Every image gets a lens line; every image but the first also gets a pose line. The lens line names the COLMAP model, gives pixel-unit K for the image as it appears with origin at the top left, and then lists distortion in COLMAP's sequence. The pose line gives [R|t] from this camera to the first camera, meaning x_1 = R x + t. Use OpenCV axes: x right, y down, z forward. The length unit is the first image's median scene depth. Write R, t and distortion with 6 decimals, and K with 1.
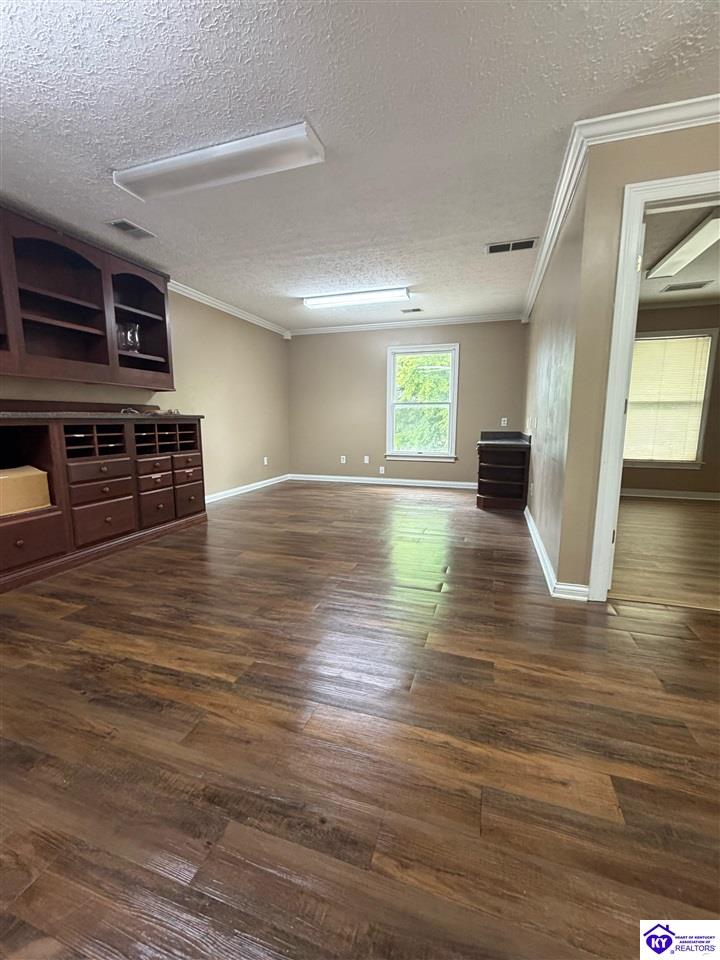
lens RADIAL K [[392.9, 0, 360.0], [0, 392.9, 480.0], [0, 0, 1]] dist [-0.000100, -0.000224]
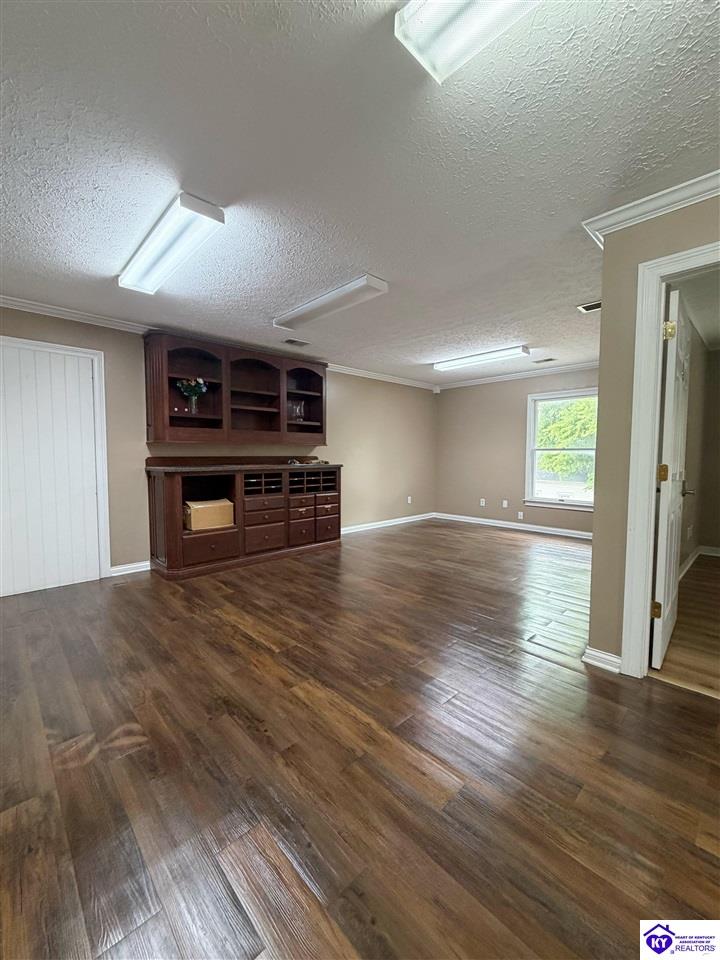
lens RADIAL K [[386.0, 0, 361.1], [0, 386.0, 481.7], [0, 0, 1]] dist [-0.000737, -0.000049]
pose [[0.883459, 0.032464, -0.467383, 0.307993], [-0.071477, 0.995258, -0.065978, -0.033968], [0.463025, 0.091696, 0.881590, -0.111151]]
